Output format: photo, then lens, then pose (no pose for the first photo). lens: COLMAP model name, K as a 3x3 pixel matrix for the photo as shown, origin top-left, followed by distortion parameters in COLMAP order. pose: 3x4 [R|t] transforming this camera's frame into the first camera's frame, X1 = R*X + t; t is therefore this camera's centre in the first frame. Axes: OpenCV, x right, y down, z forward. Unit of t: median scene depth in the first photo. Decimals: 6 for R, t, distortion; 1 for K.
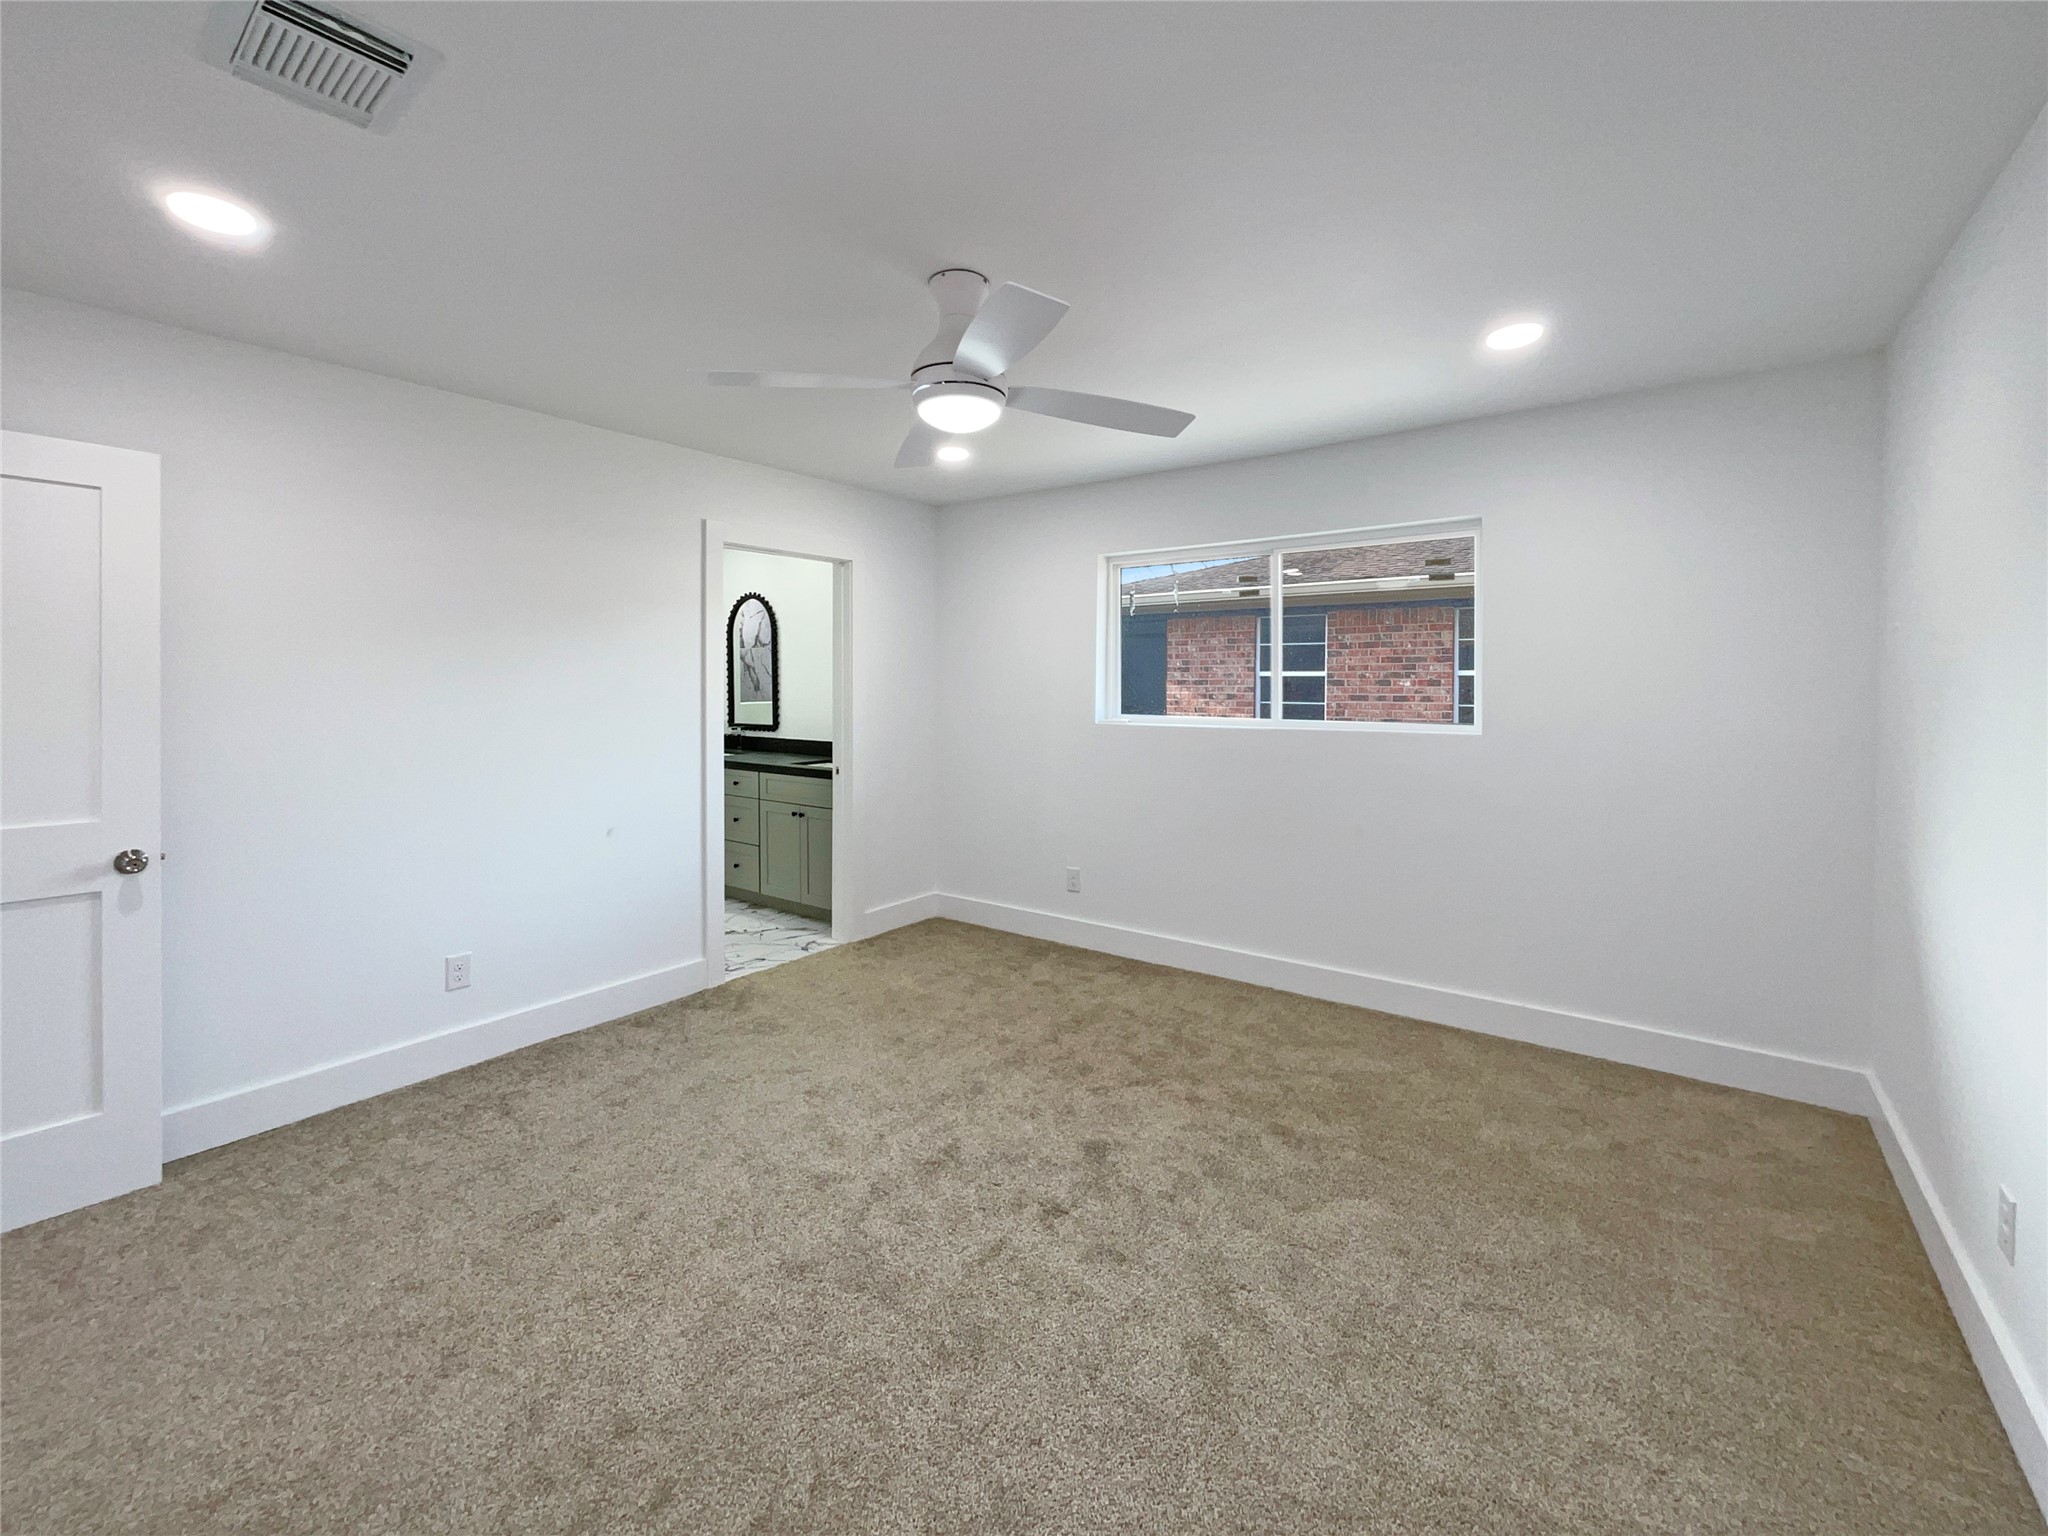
lens RADIAL K [[851.4, 0, 1021.8], [0, 851.4, 731.7], [0, 0, 1]] dist [-0.000053, 0.000014]
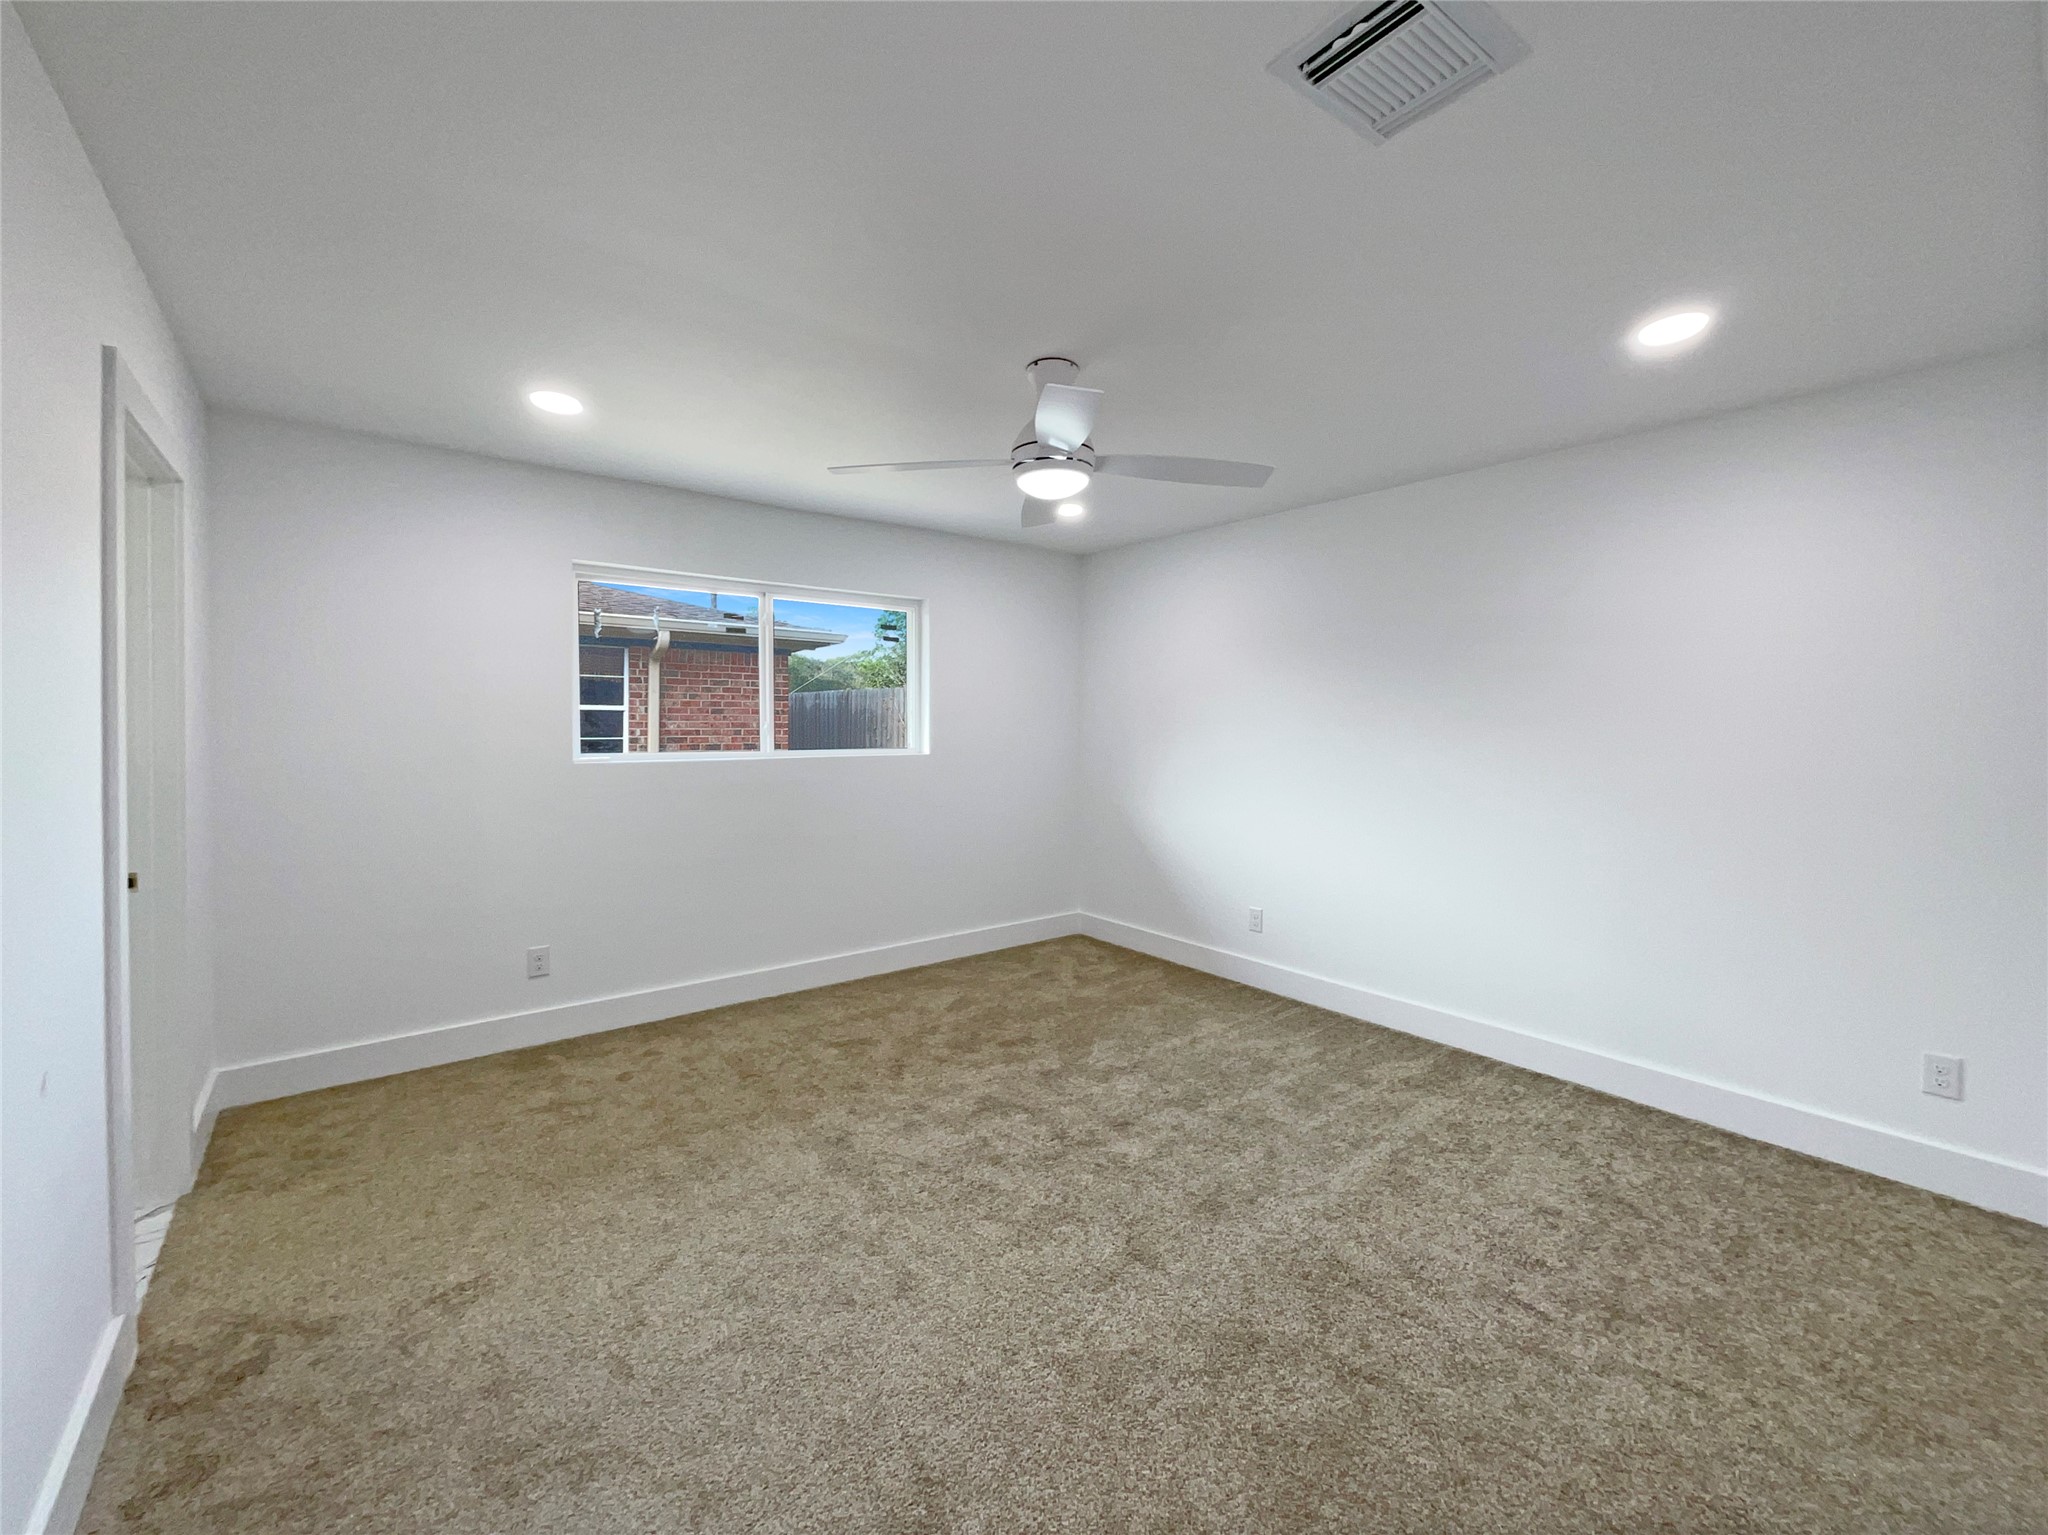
lens RADIAL K [[851.4, 0, 1021.8], [0, 851.4, 731.2], [0, 0, 1]] dist [-0.000053, 0.000014]
pose [[0.256716, -0.005862, 0.966469, -0.658926], [0.050980, 0.998672, -0.007484, -0.012301], [-0.965141, 0.051192, 0.256674, 0.396254]]
